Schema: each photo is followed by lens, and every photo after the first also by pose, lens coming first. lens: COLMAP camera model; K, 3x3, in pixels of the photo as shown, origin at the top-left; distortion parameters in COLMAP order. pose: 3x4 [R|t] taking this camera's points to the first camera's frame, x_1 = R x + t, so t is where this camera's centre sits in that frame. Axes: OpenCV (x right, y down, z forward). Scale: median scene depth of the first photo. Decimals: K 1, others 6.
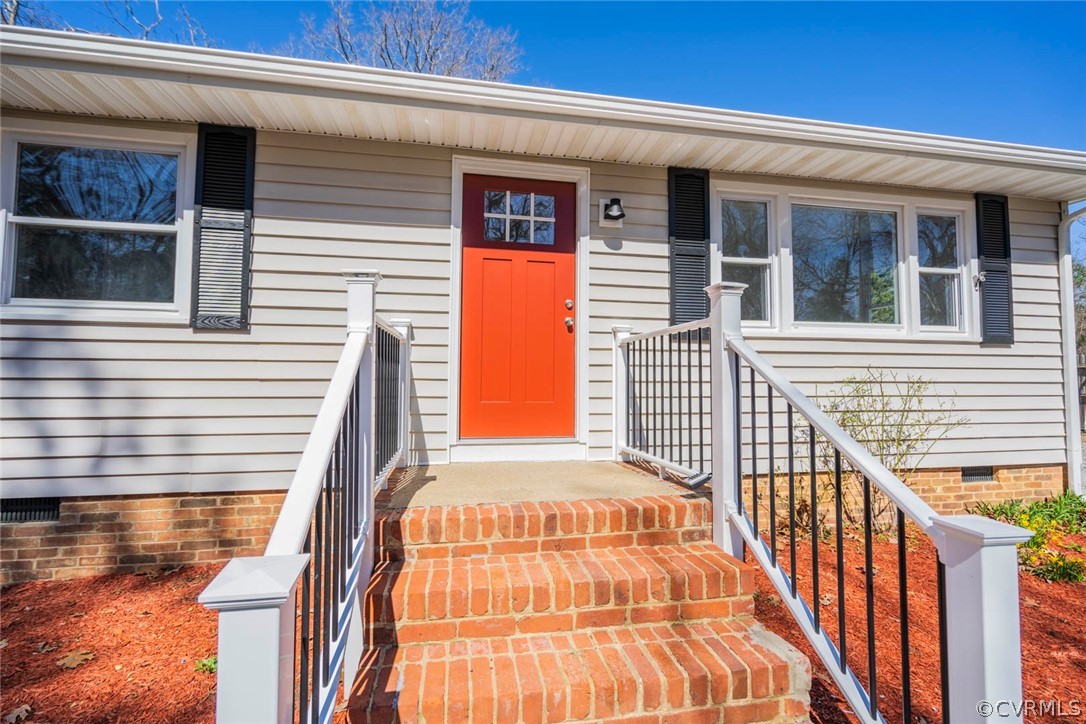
lens RADIAL K [[486.7, 0, 540.4], [0, 486.7, 366.9], [0, 0, 1]] dist [-0.008139, 0.000461]
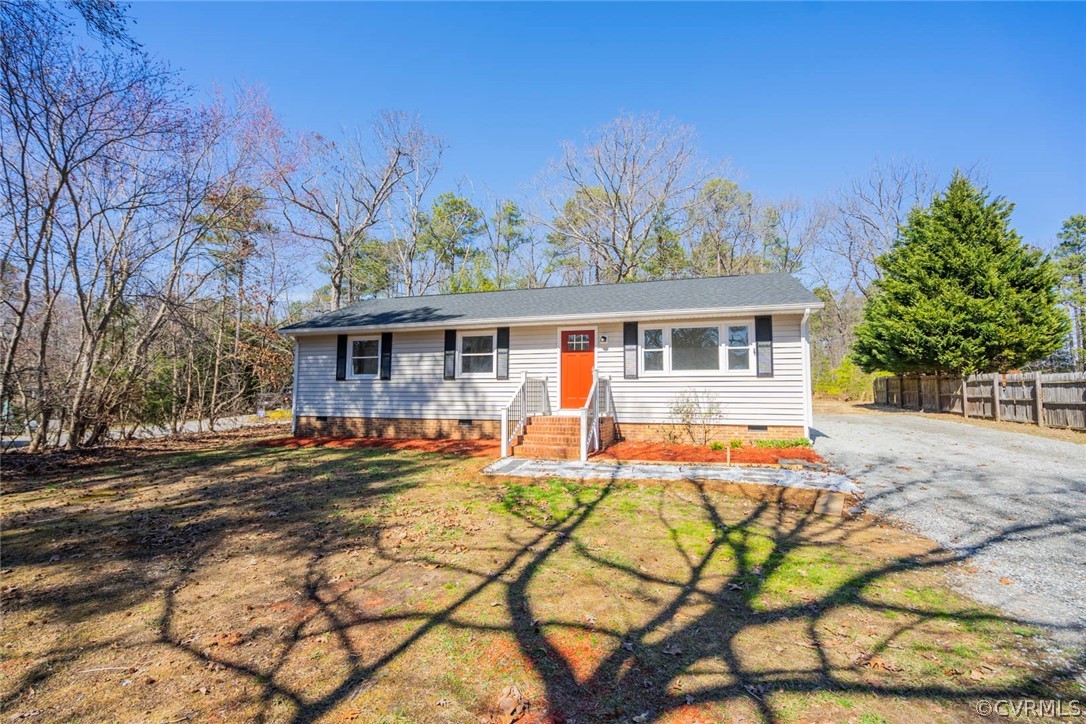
lens RADIAL K [[486.7, 0, 542.7], [0, 486.7, 362.0], [0, 0, 1]] dist [-0.008139, 0.000461]
pose [[0.877705, -0.036008, -0.477847, 1.347043], [0.011979, 0.998510, -0.053240, -0.001415], [0.479052, 0.041005, 0.876828, -2.047842]]
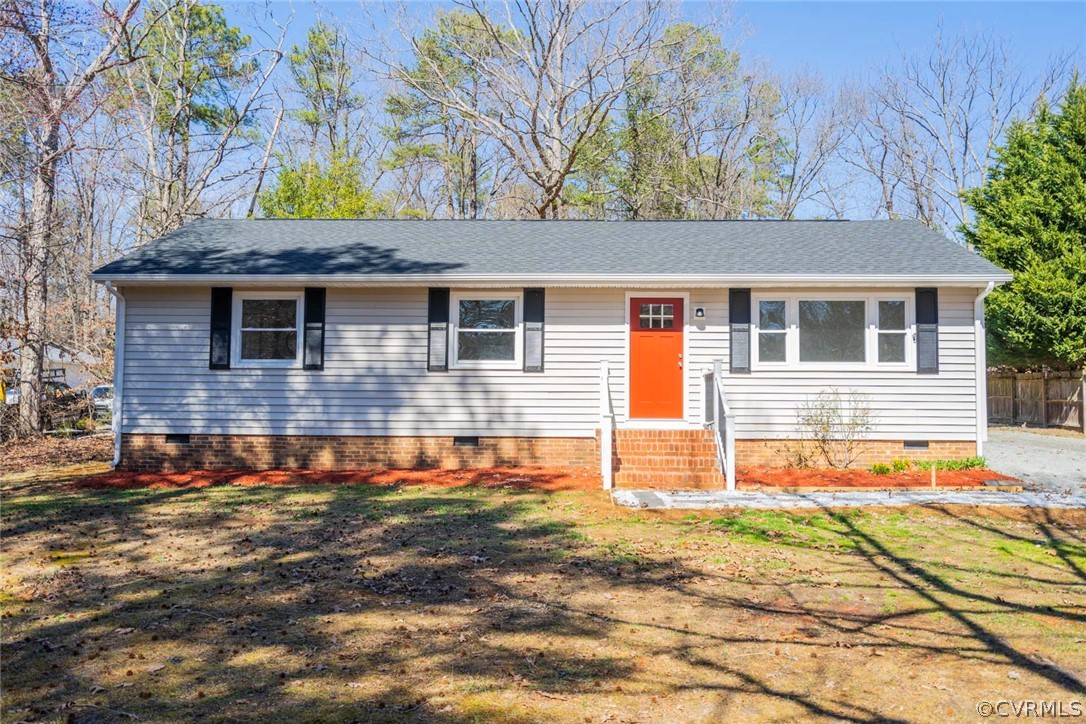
lens RADIAL K [[946.2, 0, 542.5], [0, 946.2, 359.9], [0, 0, 1]] dist [0.013393, -0.030893]
pose [[0.974440, -0.009246, -0.224458, 0.409666], [0.003308, 0.999635, -0.026816, -0.004493], [0.224624, 0.025388, 0.974115, -3.226978]]
